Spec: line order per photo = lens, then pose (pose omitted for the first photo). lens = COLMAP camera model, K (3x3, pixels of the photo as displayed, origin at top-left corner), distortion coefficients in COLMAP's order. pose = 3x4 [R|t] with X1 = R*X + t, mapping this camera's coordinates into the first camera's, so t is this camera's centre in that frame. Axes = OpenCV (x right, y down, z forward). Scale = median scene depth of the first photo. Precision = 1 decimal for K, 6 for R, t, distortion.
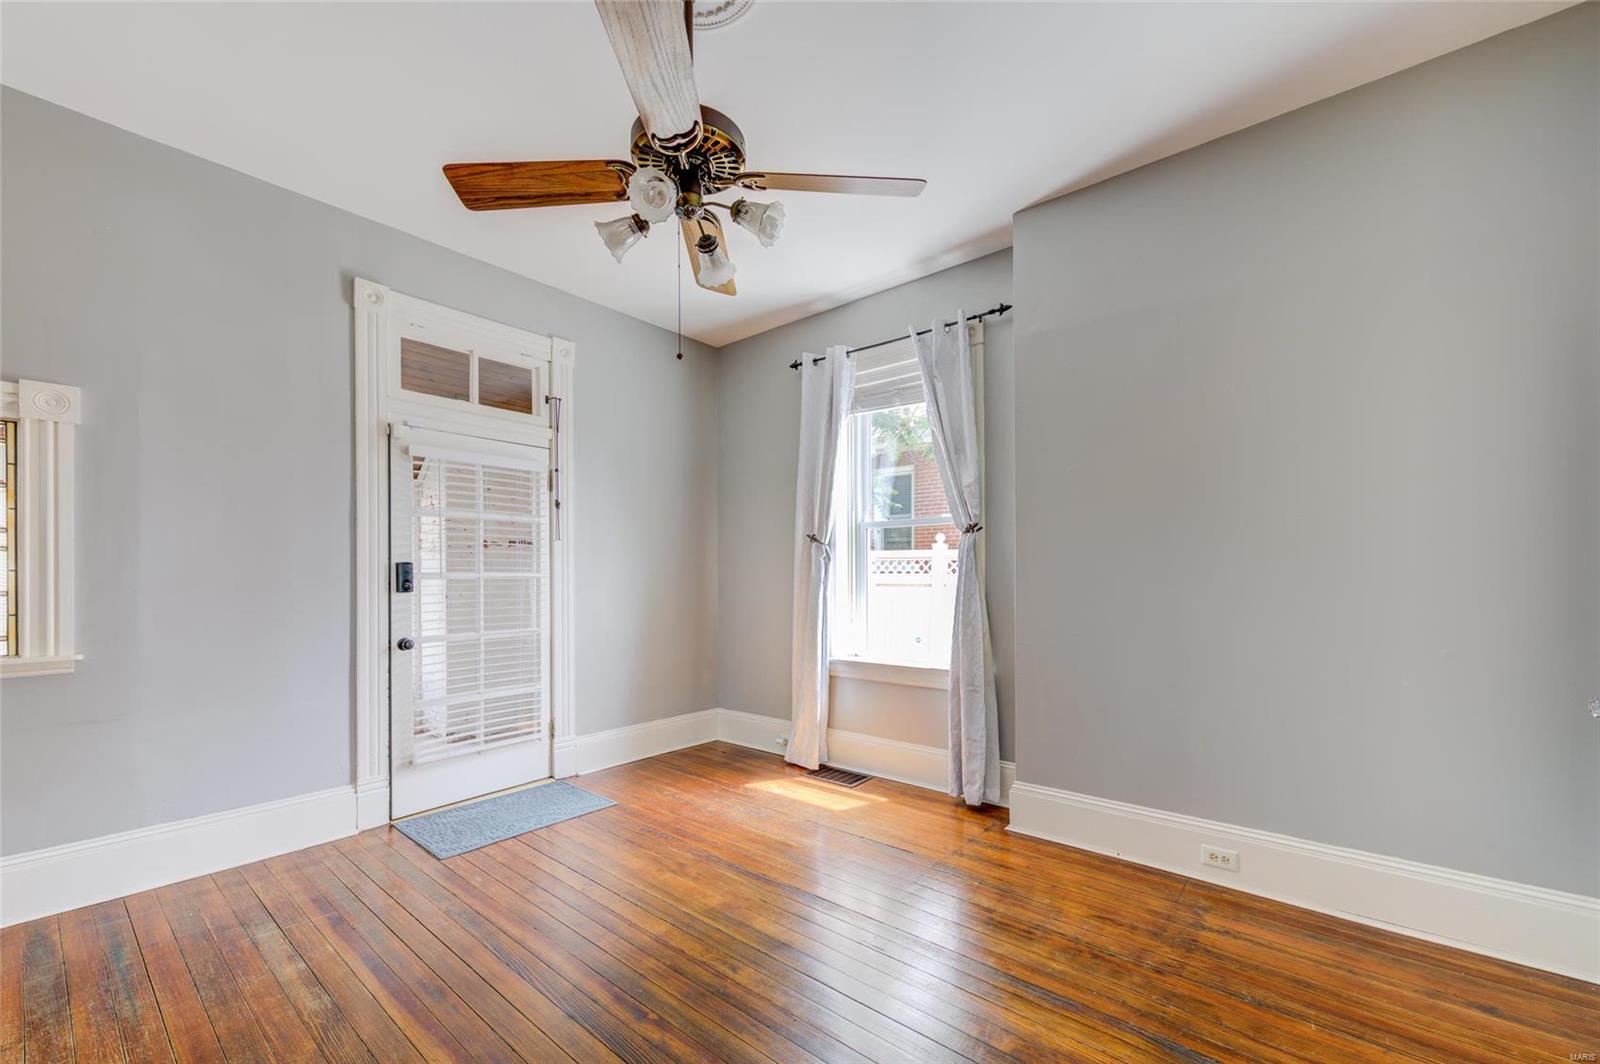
lens RADIAL K [[636.9, 0, 790.3], [0, 636.9, 561.5], [0, 0, 1]] dist [0.001617, -0.000196]
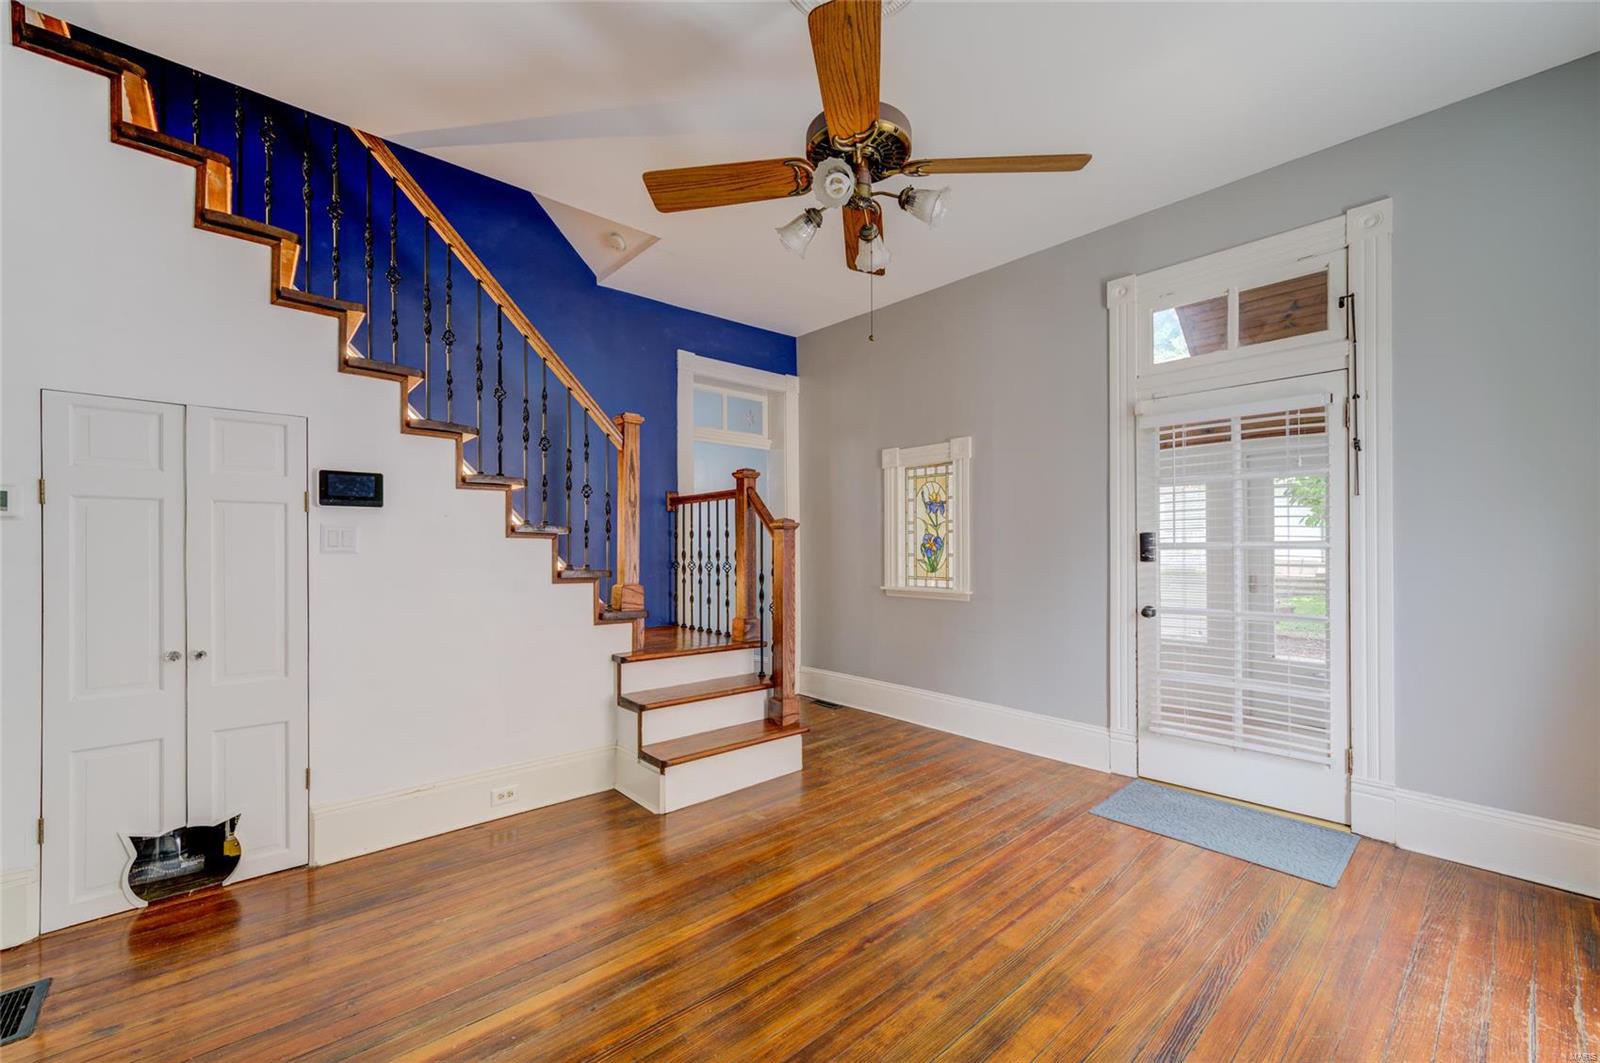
lens RADIAL K [[653.0, 0, 800.0], [0, 653.0, 531.5], [0, 0, 1]] dist [-0.000384, -0.000198]
pose [[-0.131278, -0.020199, -0.991140, 0.483767], [0.025156, 0.999403, -0.023699, 0.009376], [0.991026, -0.028044, -0.130691, 0.540876]]
